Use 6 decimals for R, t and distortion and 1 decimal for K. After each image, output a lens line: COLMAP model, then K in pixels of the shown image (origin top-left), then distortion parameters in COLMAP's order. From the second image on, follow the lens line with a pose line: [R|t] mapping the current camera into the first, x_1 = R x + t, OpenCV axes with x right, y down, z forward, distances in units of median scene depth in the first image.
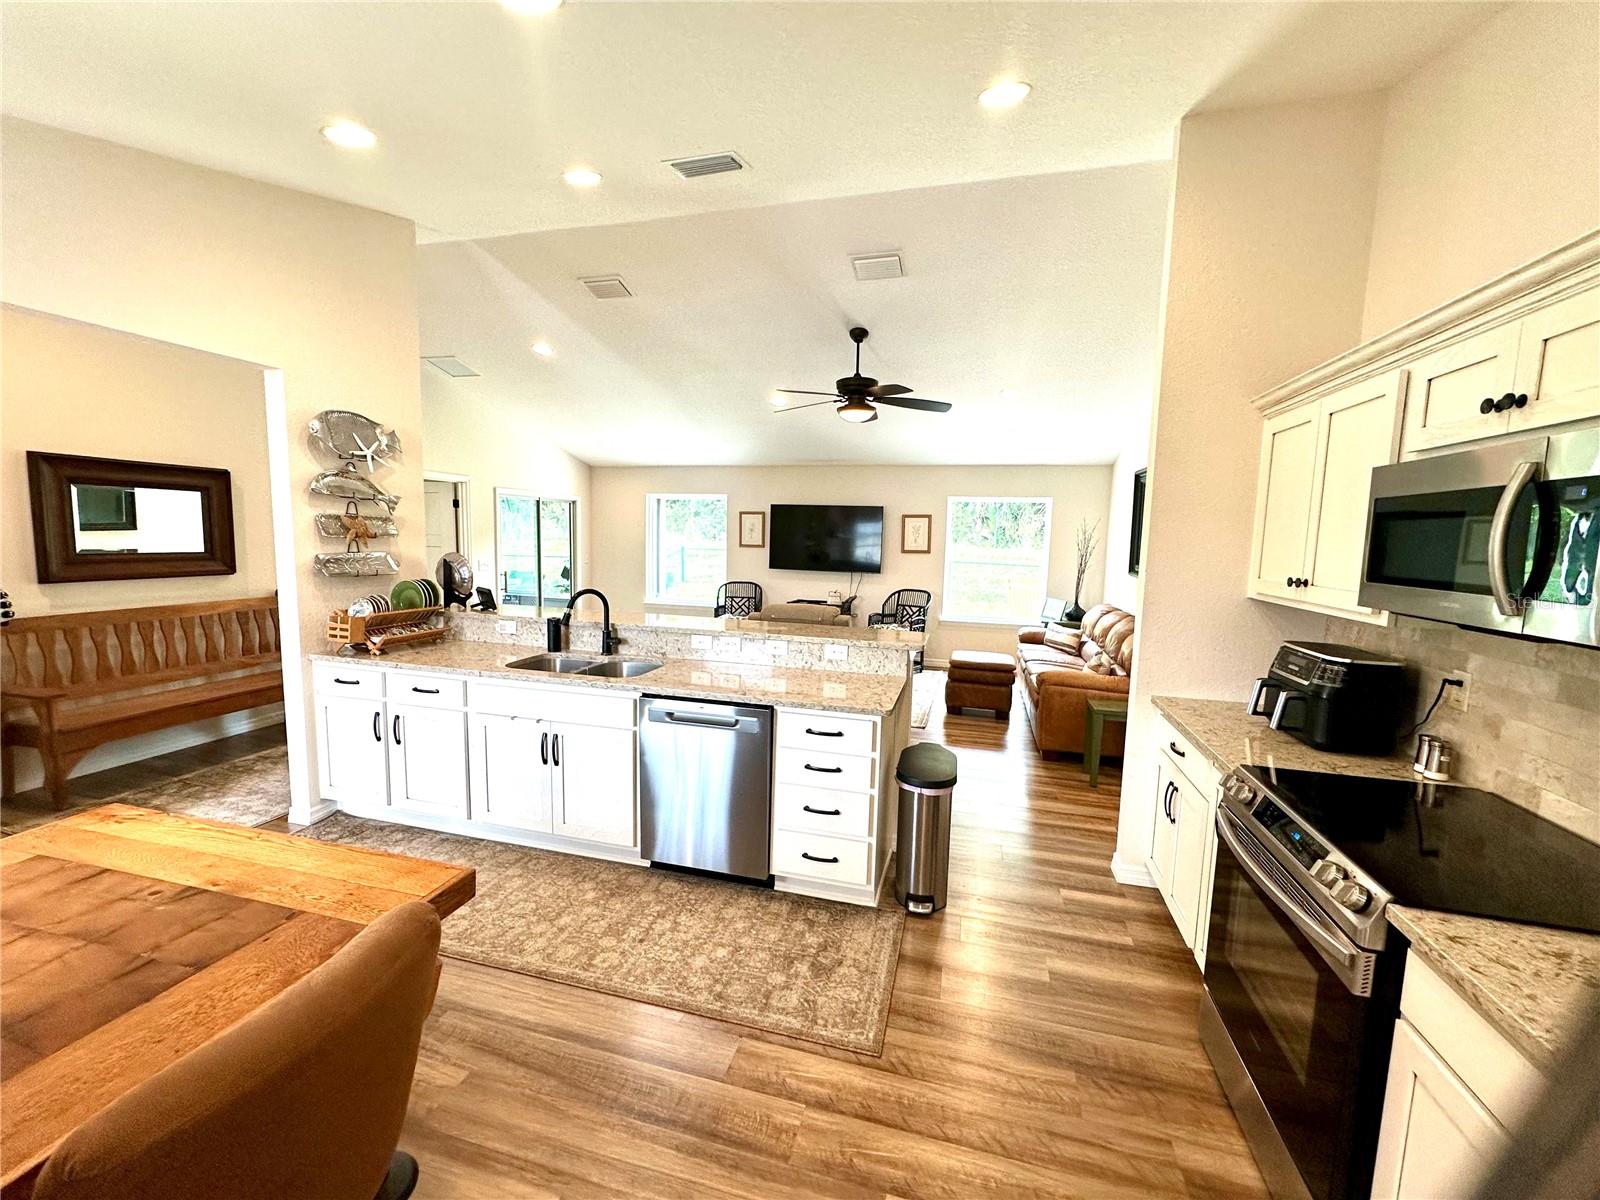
lens RADIAL K [[637.2, 0, 800.0], [0, 637.2, 600.9], [0, 0, 1]] dist [-0.002230, 0.000314]
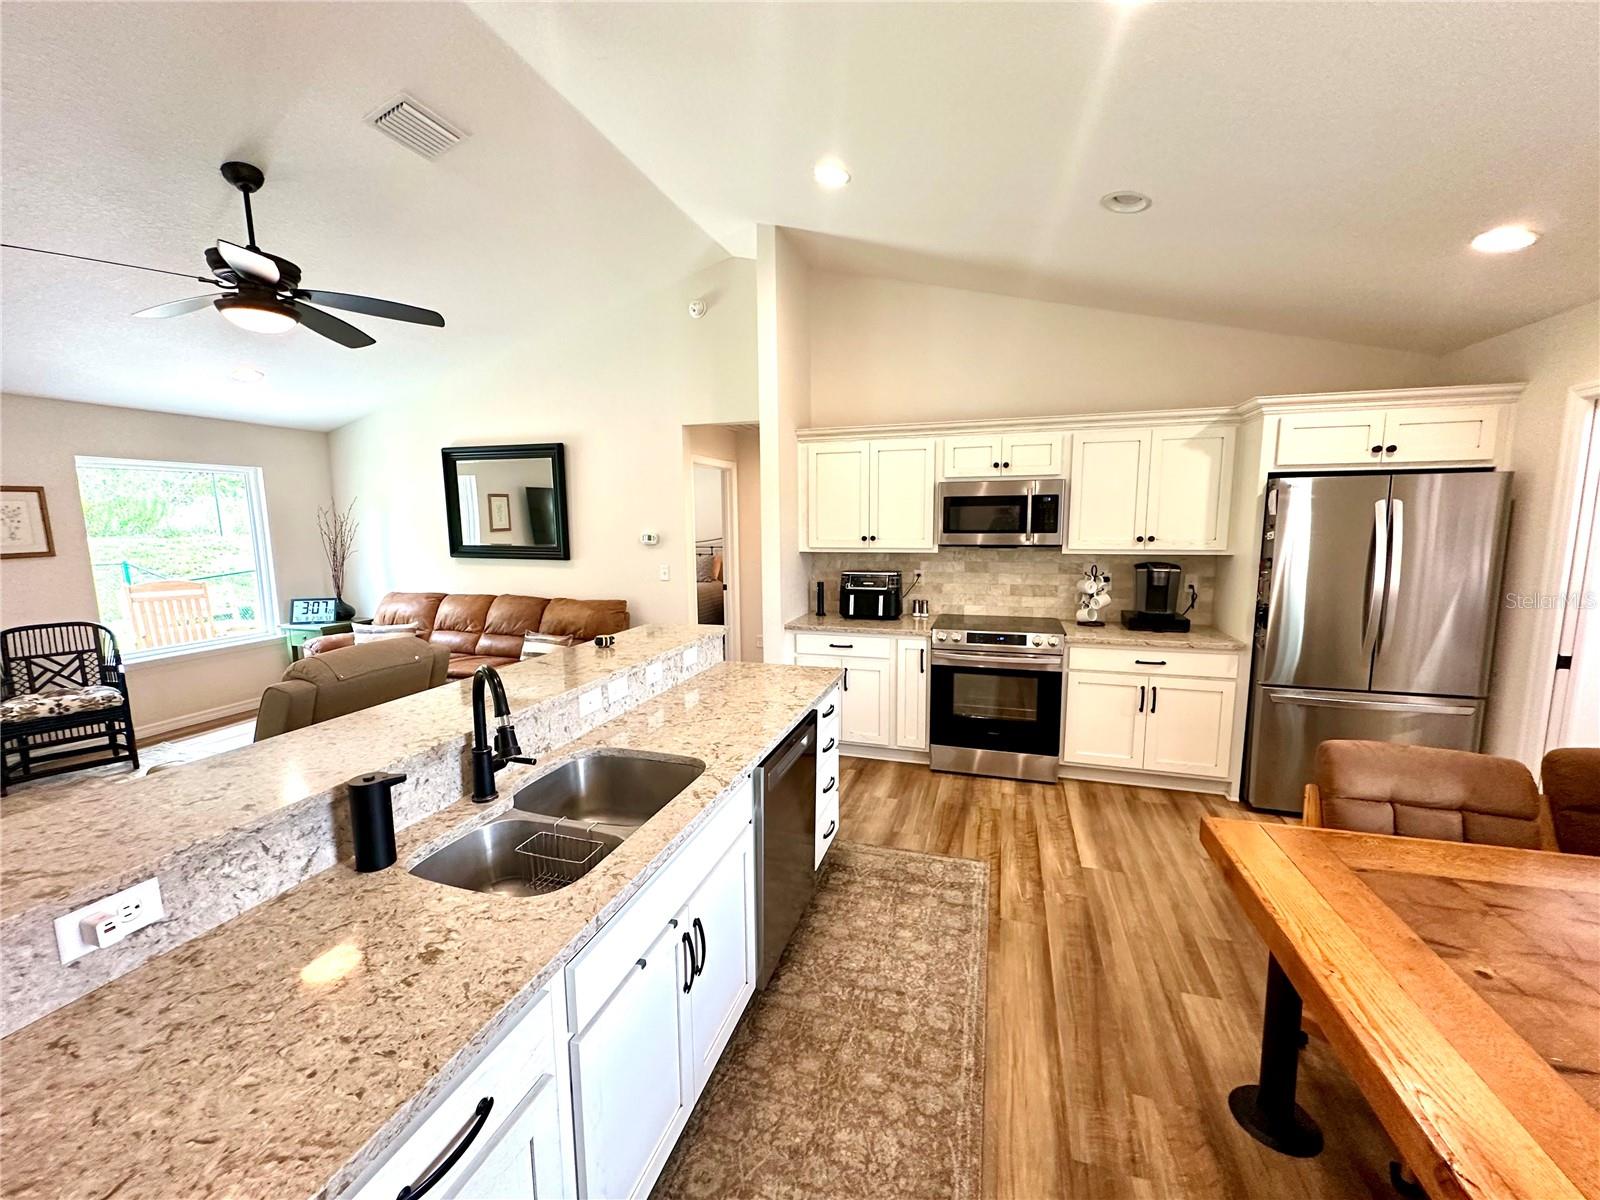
lens RADIAL K [[637.2, 0, 800.0], [0, 637.2, 600.9], [0, 0, 1]] dist [-0.002230, 0.000314]
pose [[0.039609, -0.155871, 0.986983, -0.706134], [0.115125, 0.981892, 0.150446, -0.097535], [-0.992561, 0.107667, 0.056836, 0.703318]]
